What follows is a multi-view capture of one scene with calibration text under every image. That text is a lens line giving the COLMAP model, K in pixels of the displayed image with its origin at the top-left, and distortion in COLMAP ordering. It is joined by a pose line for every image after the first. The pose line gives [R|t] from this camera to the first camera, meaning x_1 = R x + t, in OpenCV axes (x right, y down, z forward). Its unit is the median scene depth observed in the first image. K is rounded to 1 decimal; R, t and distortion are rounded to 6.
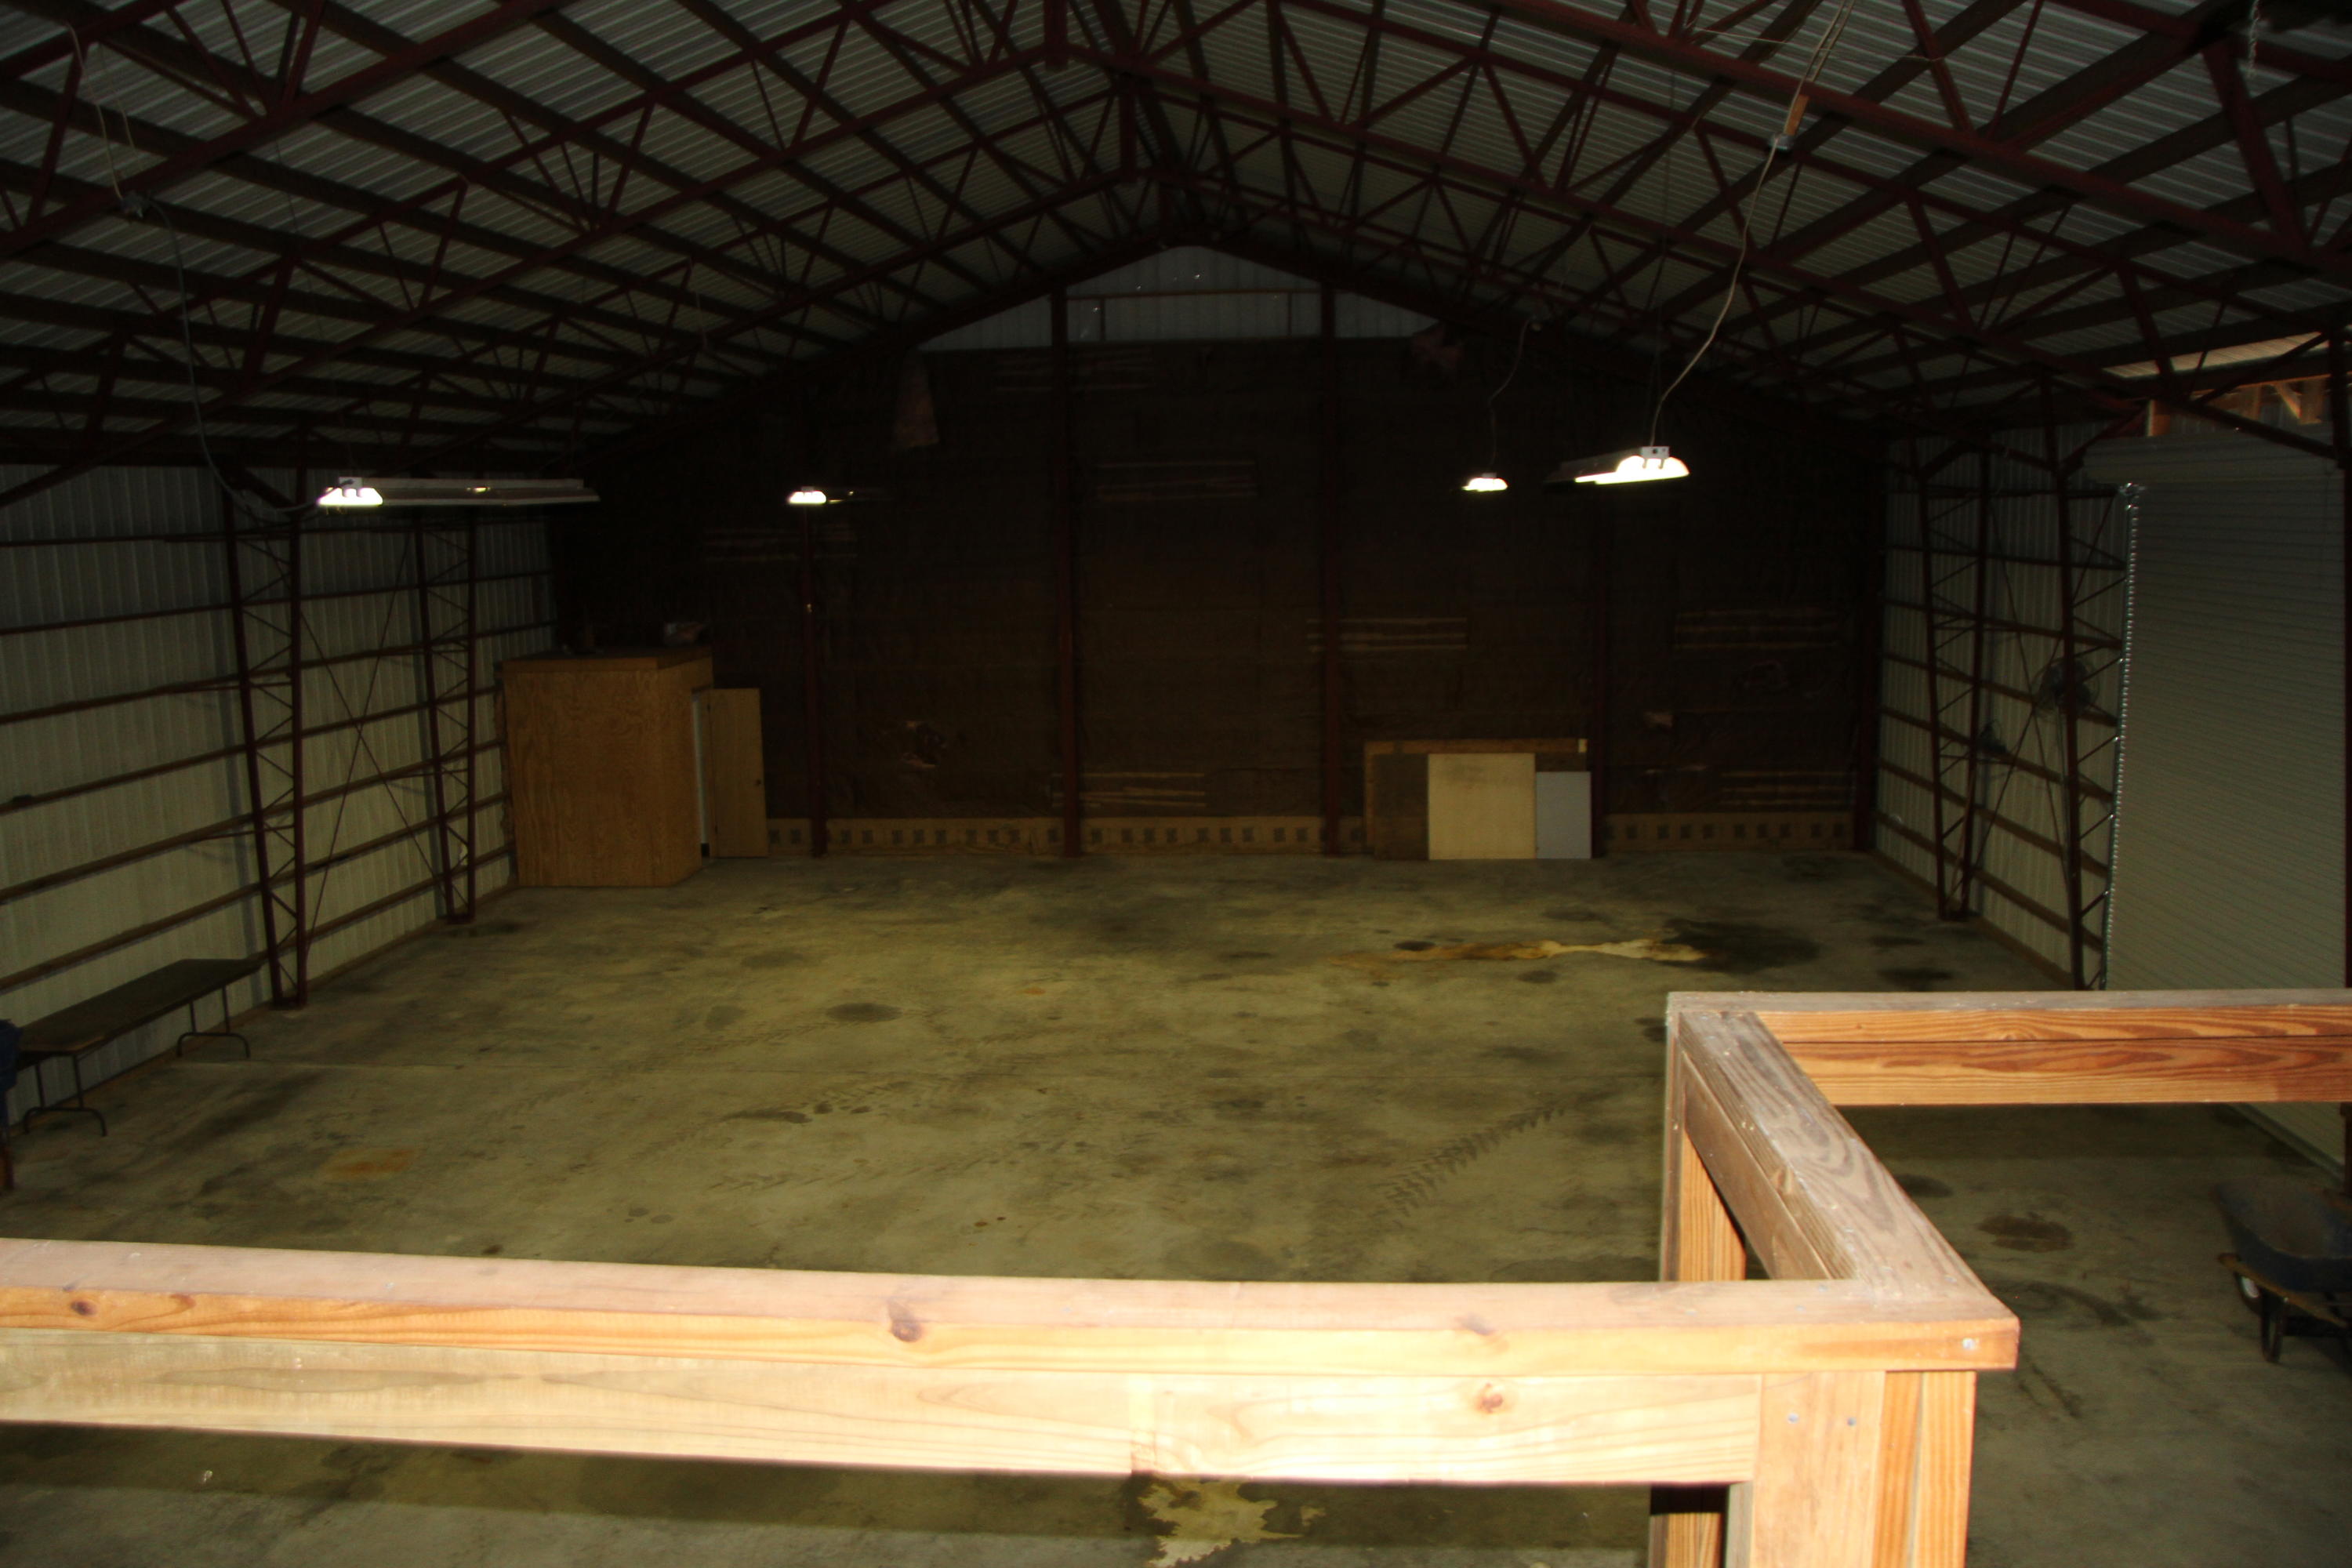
lens RADIAL K [[1818.7, 0, 1146.3], [0, 1818.7, 815.2], [0, 0, 1]] dist [-0.173730, 0.133434]
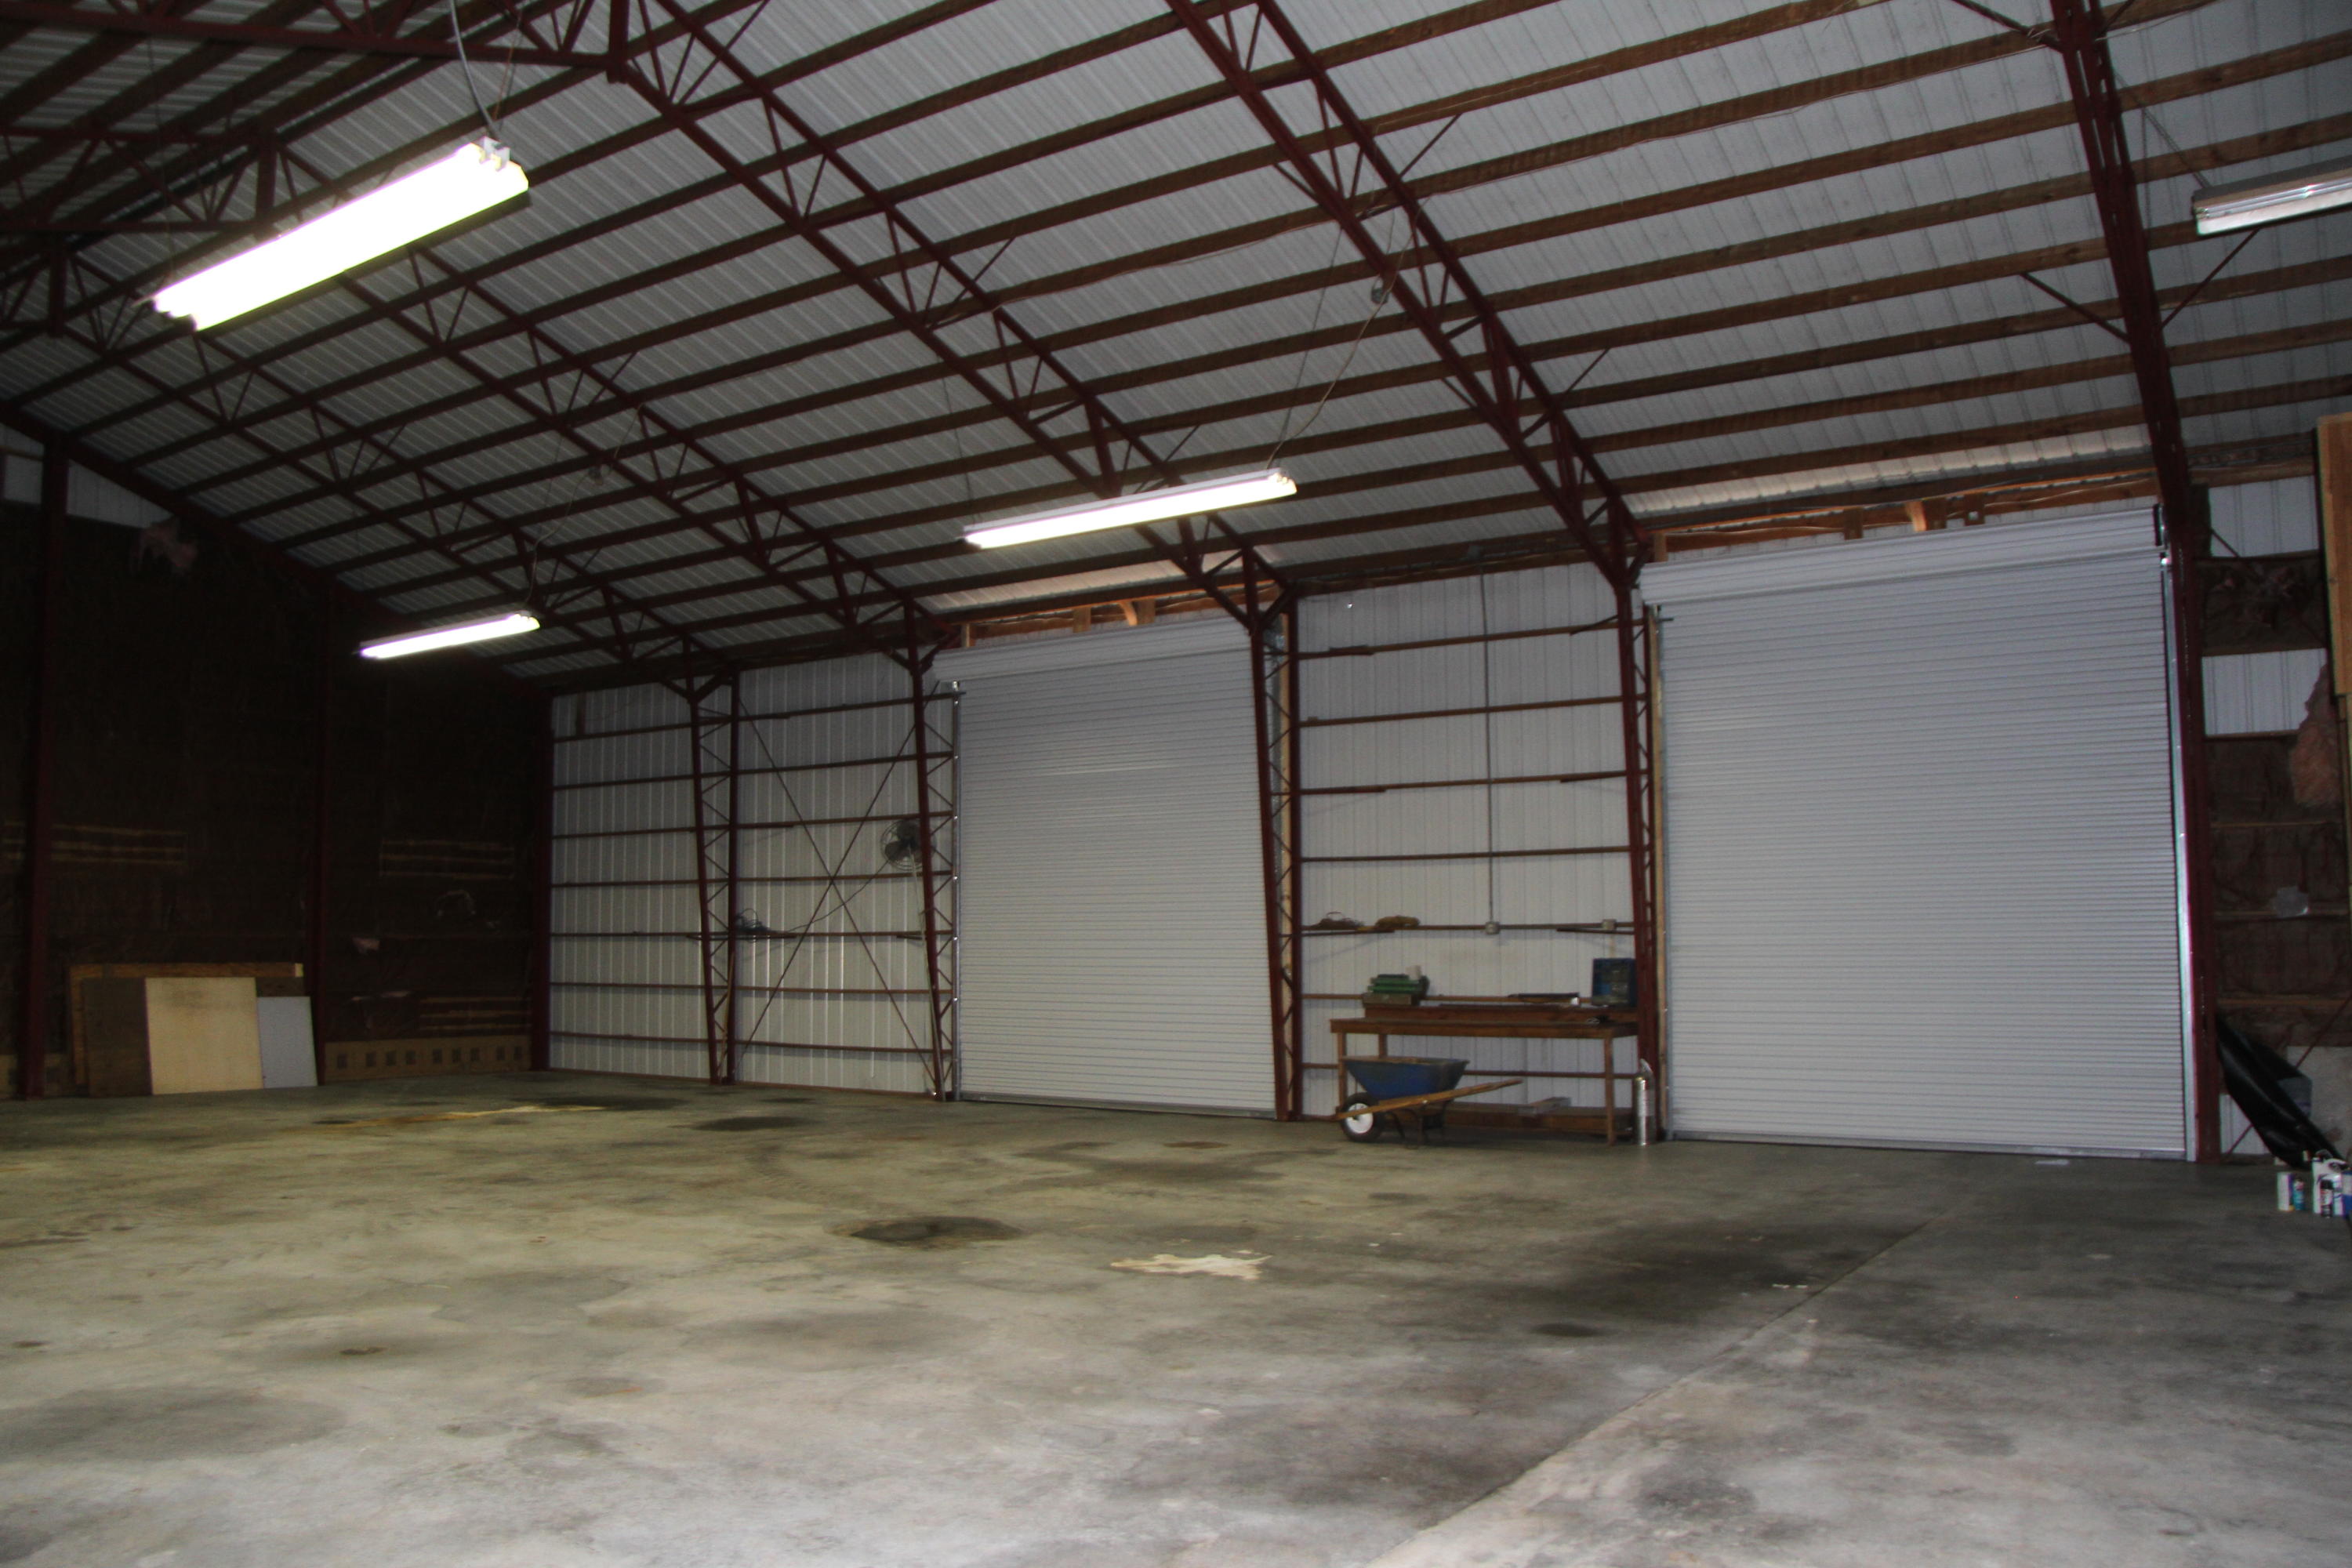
lens RADIAL K [[1818.7, 0, 1146.3], [0, 1818.7, 815.2], [0, 0, 1]] dist [-0.173730, 0.133434]
pose [[0.494464, 0.086301, 0.864903, -0.354270], [0.138504, 0.974521, -0.176422, 0.109273], [-0.858092, 0.207027, 0.469913, 0.150245]]
